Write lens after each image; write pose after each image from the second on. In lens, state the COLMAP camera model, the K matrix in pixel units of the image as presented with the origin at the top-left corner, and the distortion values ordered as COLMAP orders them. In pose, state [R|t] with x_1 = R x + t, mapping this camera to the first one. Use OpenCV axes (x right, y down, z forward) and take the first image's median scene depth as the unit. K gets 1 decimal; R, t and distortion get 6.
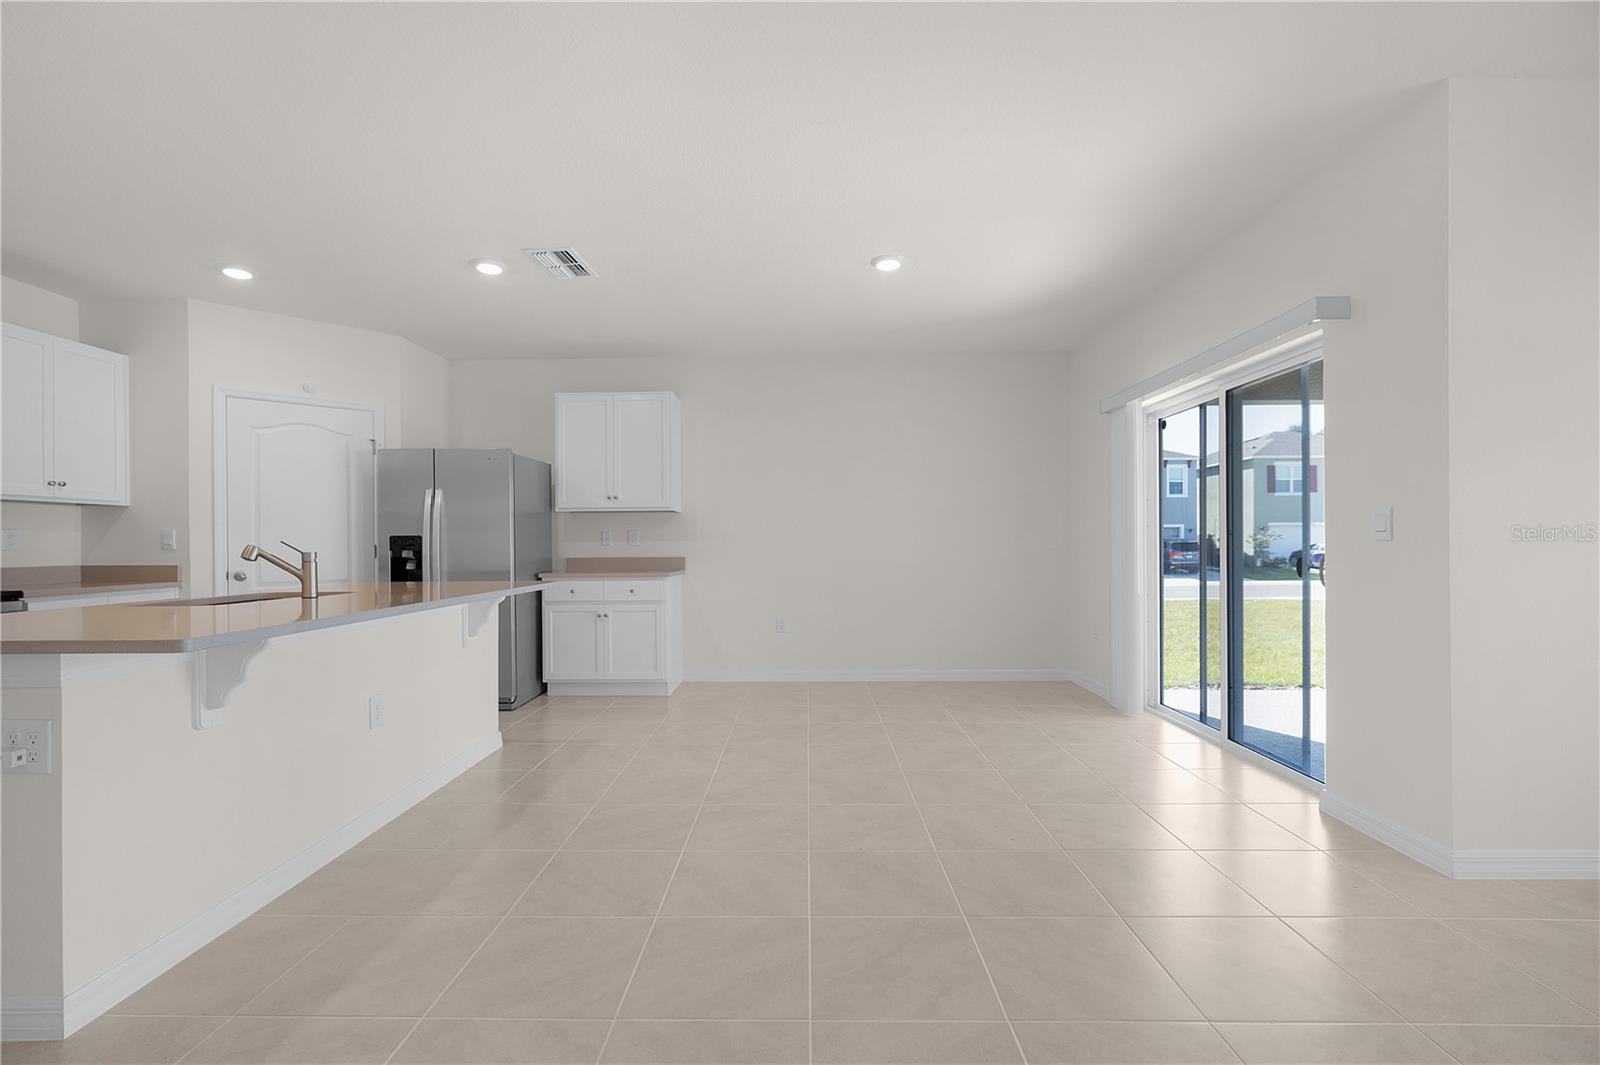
lens RADIAL K [[710.5, 0, 791.0], [0, 710.5, 544.3], [0, 0, 1]] dist [-0.010462, 0.002933]
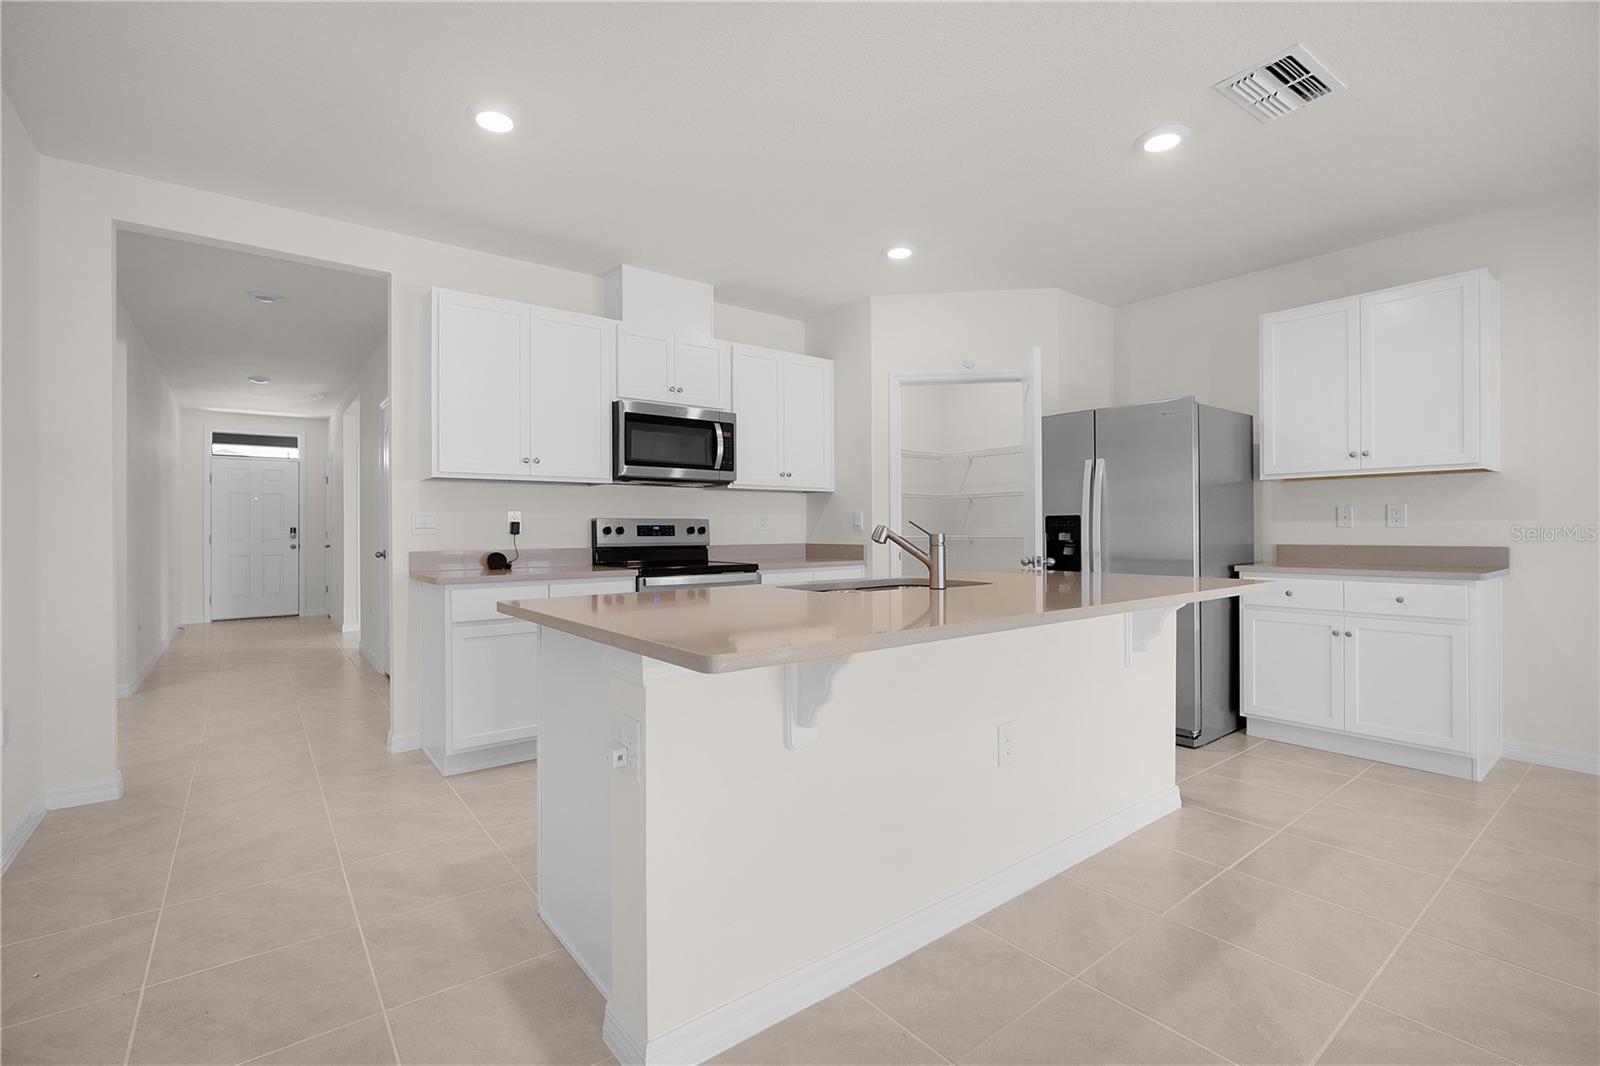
lens RADIAL K [[710.5, 0, 791.4], [0, 710.5, 529.8], [0, 0, 1]] dist [-0.010462, 0.002933]
pose [[0.629036, 0.003903, -0.777367, -0.086136], [-0.000408, 0.999989, 0.004691, 0.001243], [0.777376, -0.002634, 0.629030, 0.212170]]
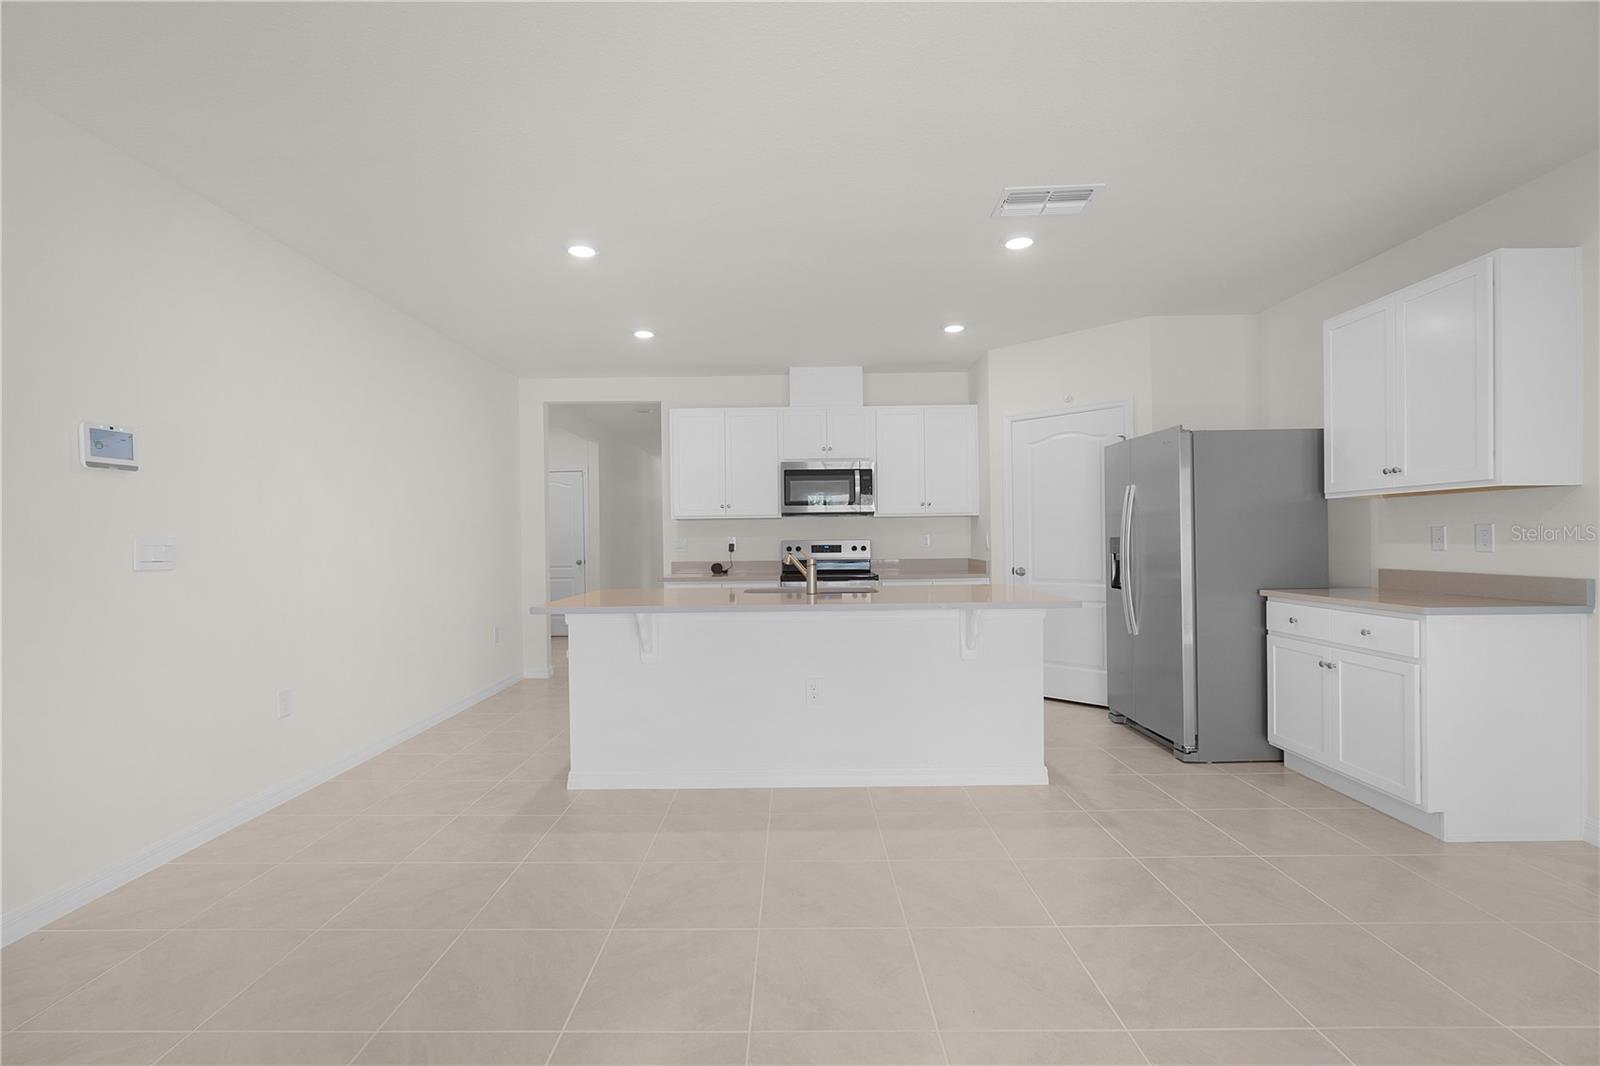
lens RADIAL K [[710.5, 0, 795.9], [0, 710.5, 539.1], [0, 0, 1]] dist [-0.010462, 0.002933]
pose [[0.019905, 0.007918, -0.999771, 0.385951], [0.009171, 0.999925, 0.008102, -0.022153], [0.999760, -0.009330, 0.019831, 0.582255]]
